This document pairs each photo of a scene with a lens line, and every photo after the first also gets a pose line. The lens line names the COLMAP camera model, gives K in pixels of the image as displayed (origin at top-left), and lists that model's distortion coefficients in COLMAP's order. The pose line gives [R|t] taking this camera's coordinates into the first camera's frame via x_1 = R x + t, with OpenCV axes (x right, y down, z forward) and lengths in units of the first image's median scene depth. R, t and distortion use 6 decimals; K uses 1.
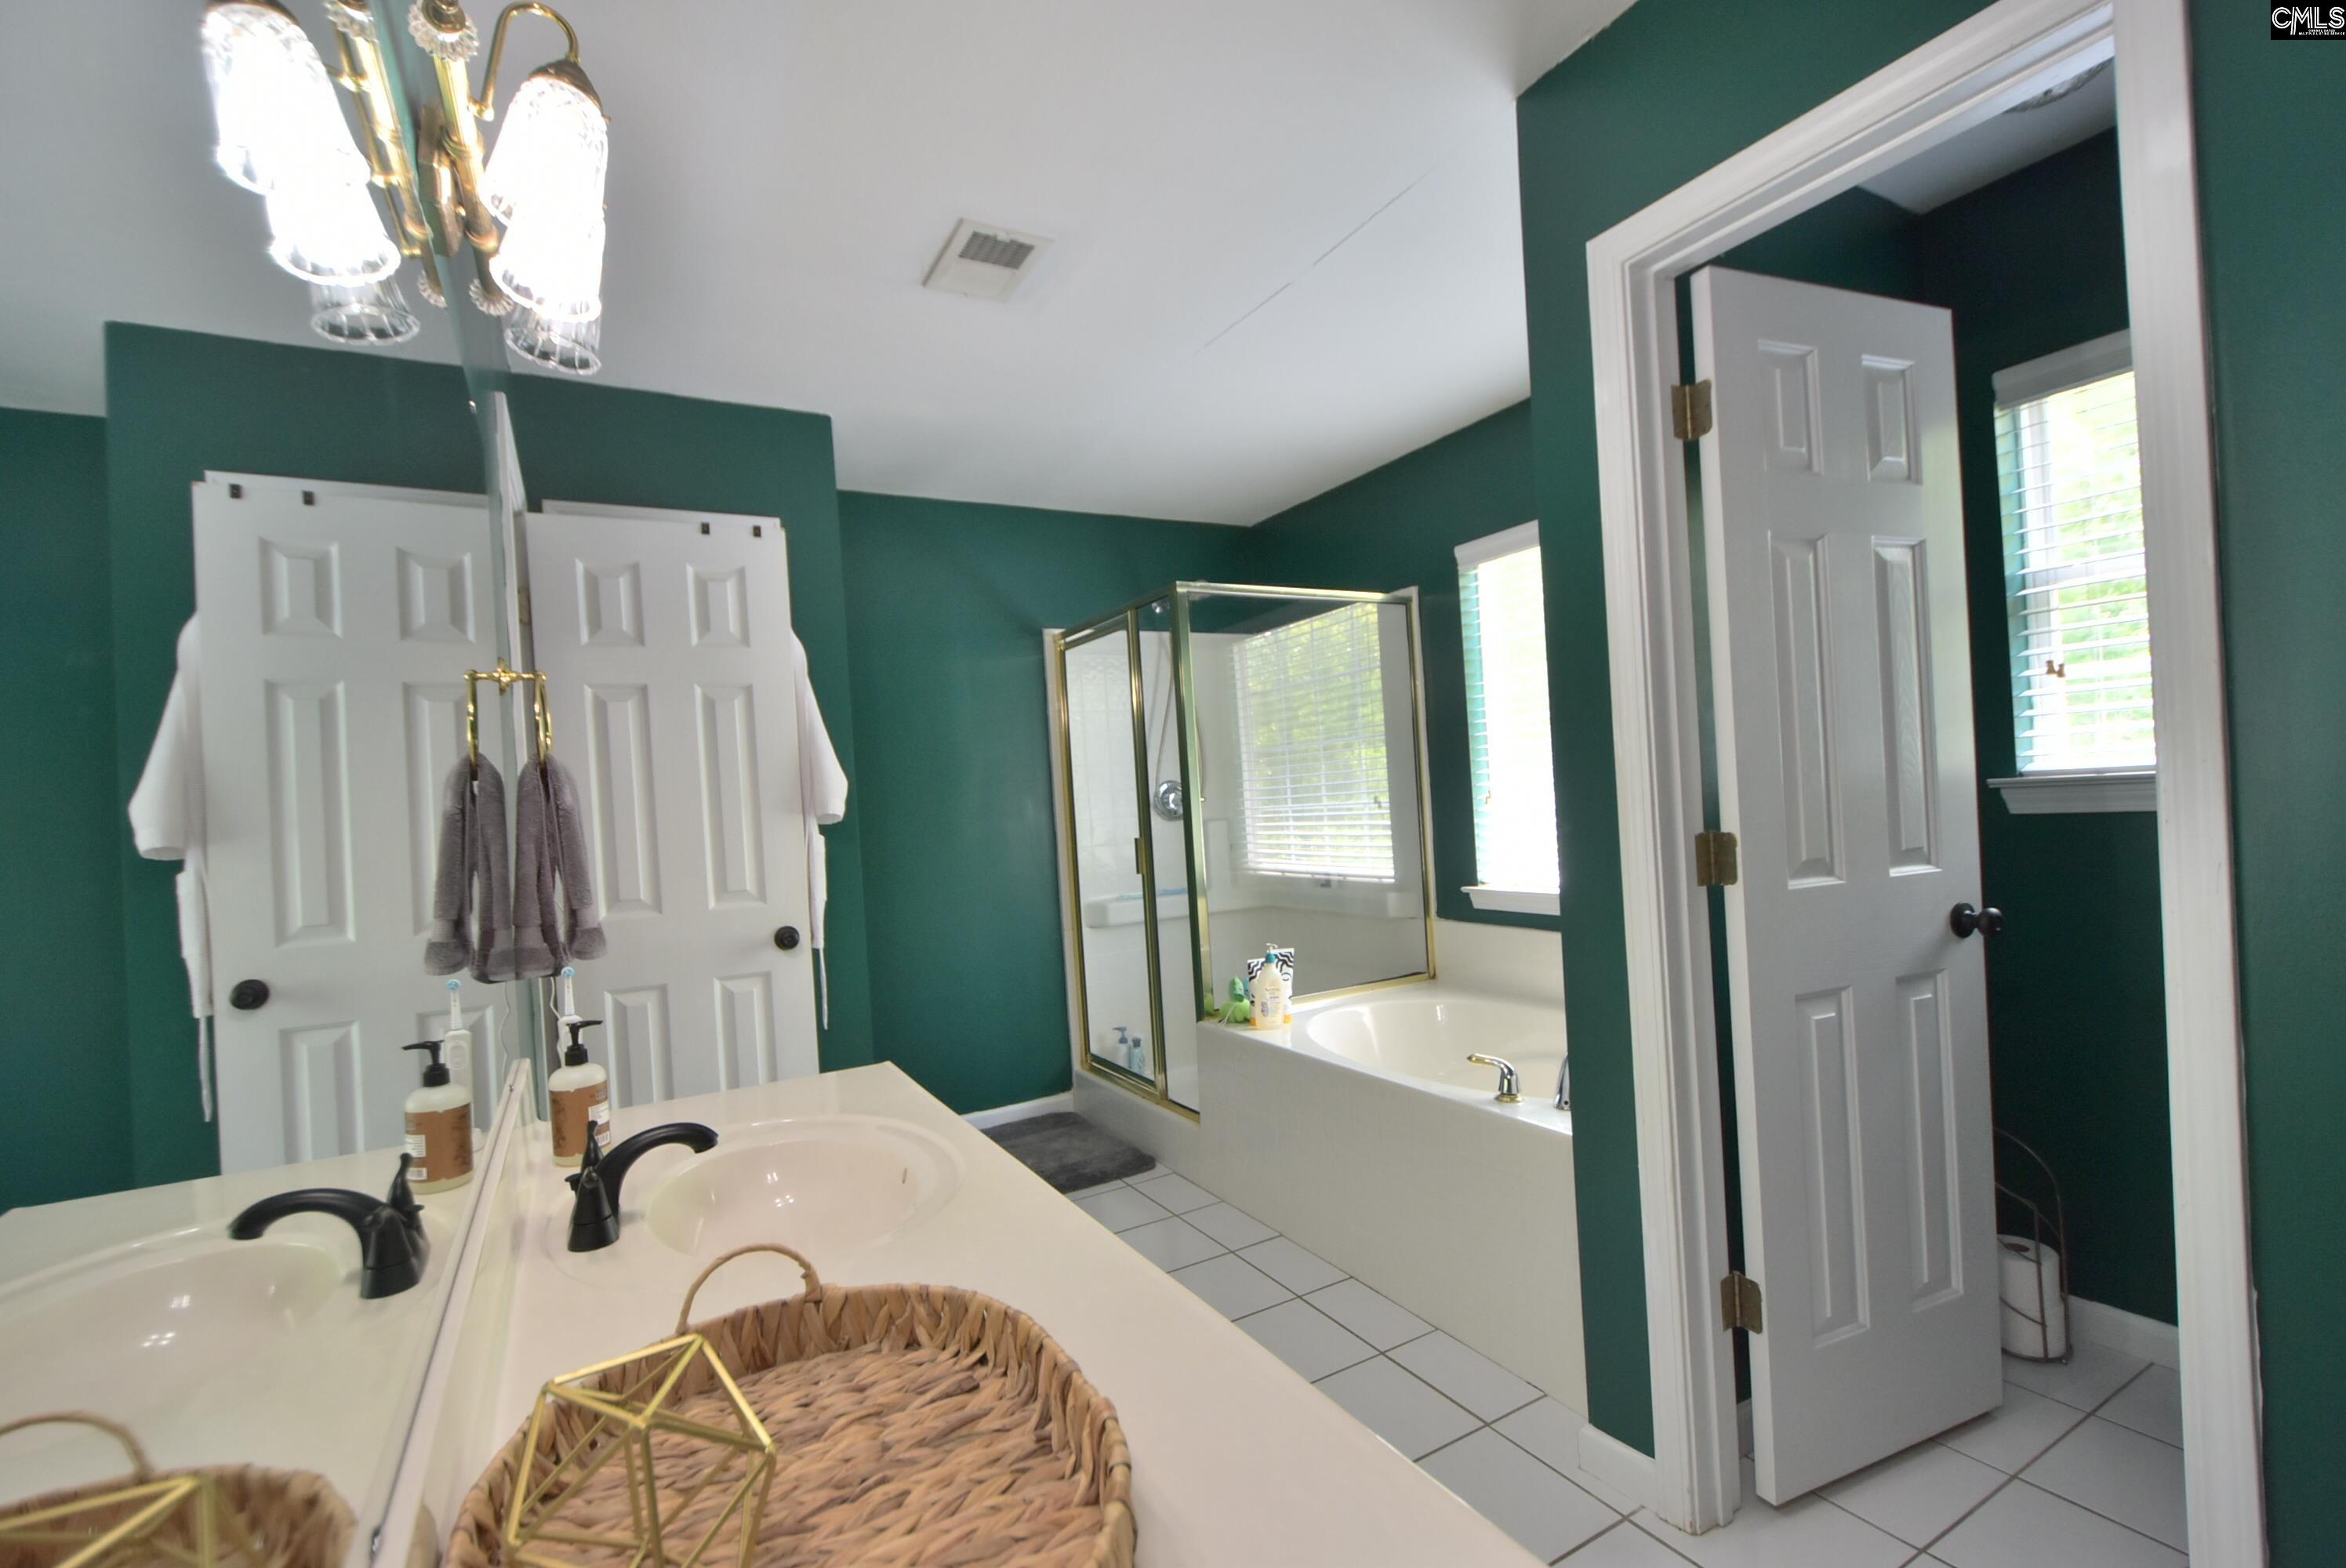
lens RADIAL K [[1035.3, 0, 1174.8], [0, 1035.3, 793.7], [0, 0, 1]] dist [-0.004661, -0.001551]
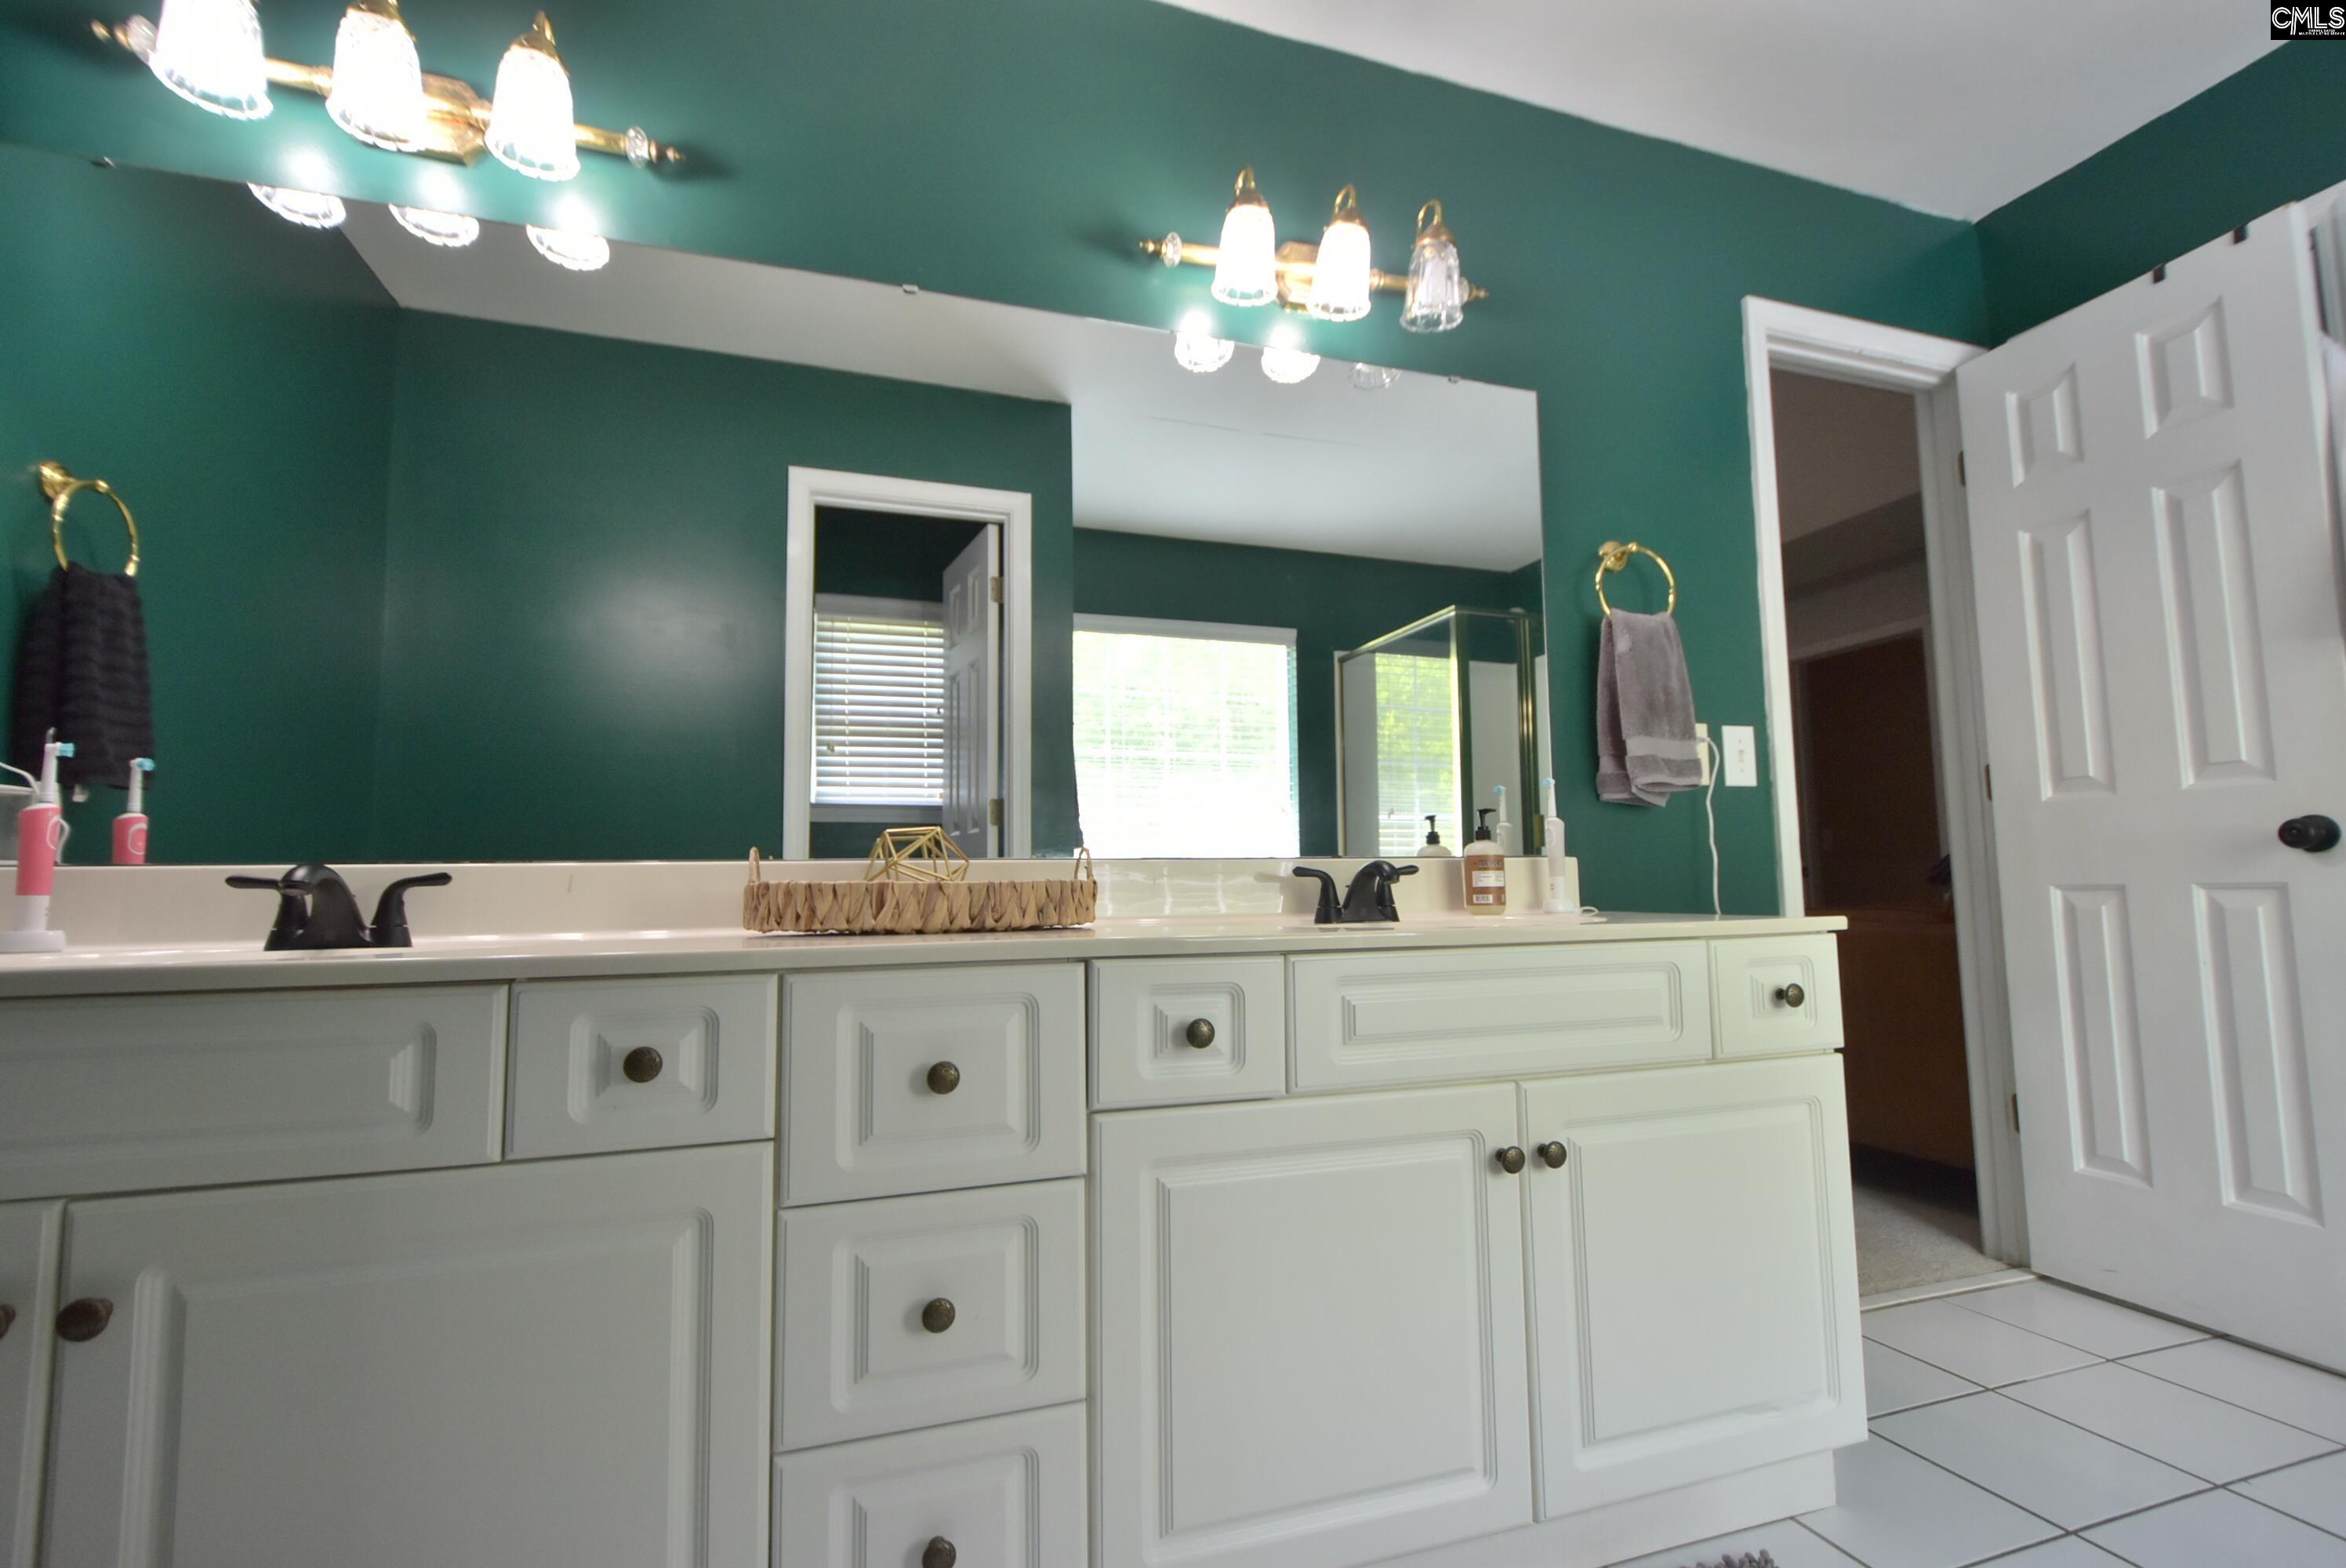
lens RADIAL K [[1035.3, 0, 1167.9], [0, 1035.3, 794.2], [0, 0, 1]] dist [-0.004661, -0.001551]
pose [[-0.194494, -0.032788, -0.980356, 0.391230], [0.026621, 0.998897, -0.038690, 0.124144], [0.980542, -0.033623, -0.193406, 0.442140]]
